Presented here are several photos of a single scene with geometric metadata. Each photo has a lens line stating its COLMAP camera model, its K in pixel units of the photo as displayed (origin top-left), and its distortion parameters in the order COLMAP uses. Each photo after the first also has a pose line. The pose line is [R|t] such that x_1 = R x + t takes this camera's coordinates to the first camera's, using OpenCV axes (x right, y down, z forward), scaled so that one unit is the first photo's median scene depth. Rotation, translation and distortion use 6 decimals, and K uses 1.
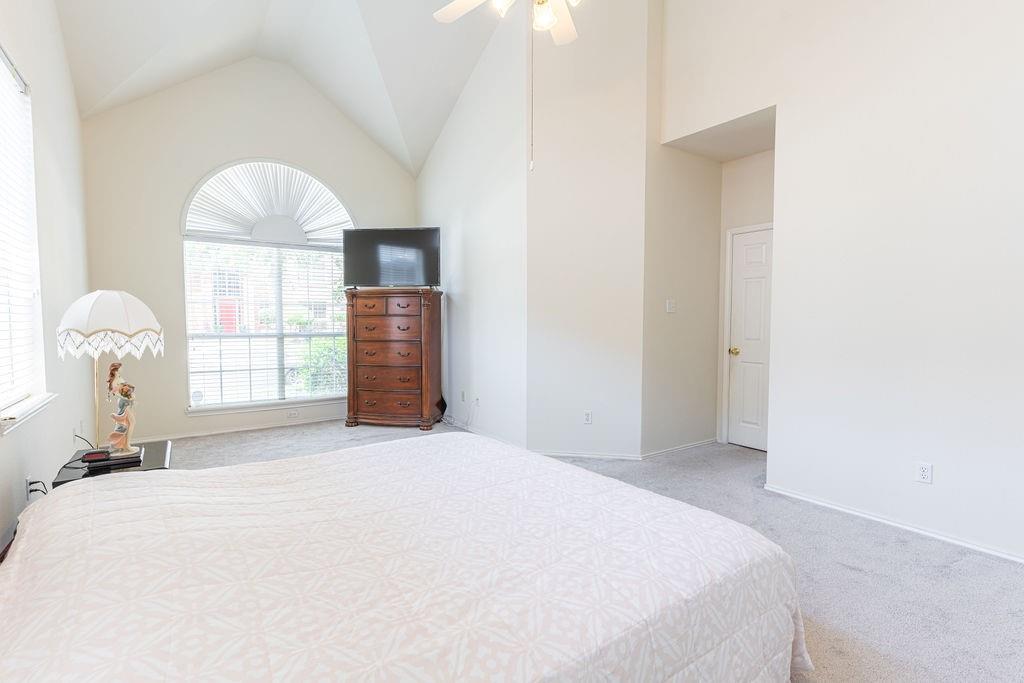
lens RADIAL K [[489.0, 0, 512.0], [0, 489.0, 341.5], [0, 0, 1]] dist [0.002394, 0.000166]
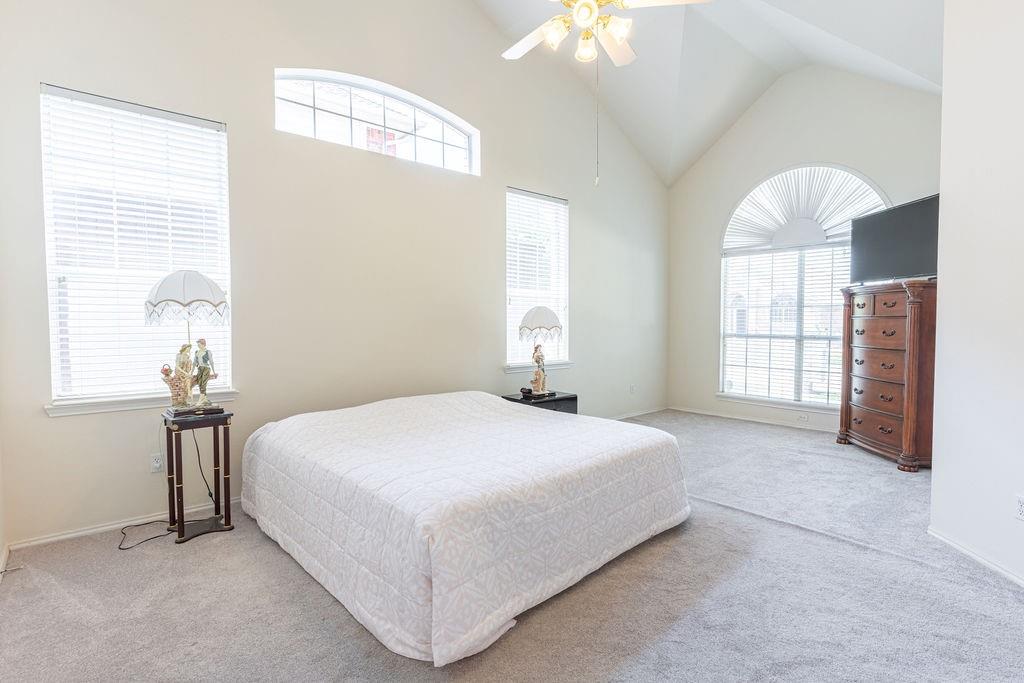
lens RADIAL K [[484.4, 0, 503.6], [0, 484.4, 341.7], [0, 0, 1]] dist [-0.000793, -0.000739]
pose [[0.128678, 0.042932, -0.990757, 0.452401], [-0.045135, 0.998281, 0.037396, -0.014093], [0.990659, 0.039906, 0.130395, 0.276137]]
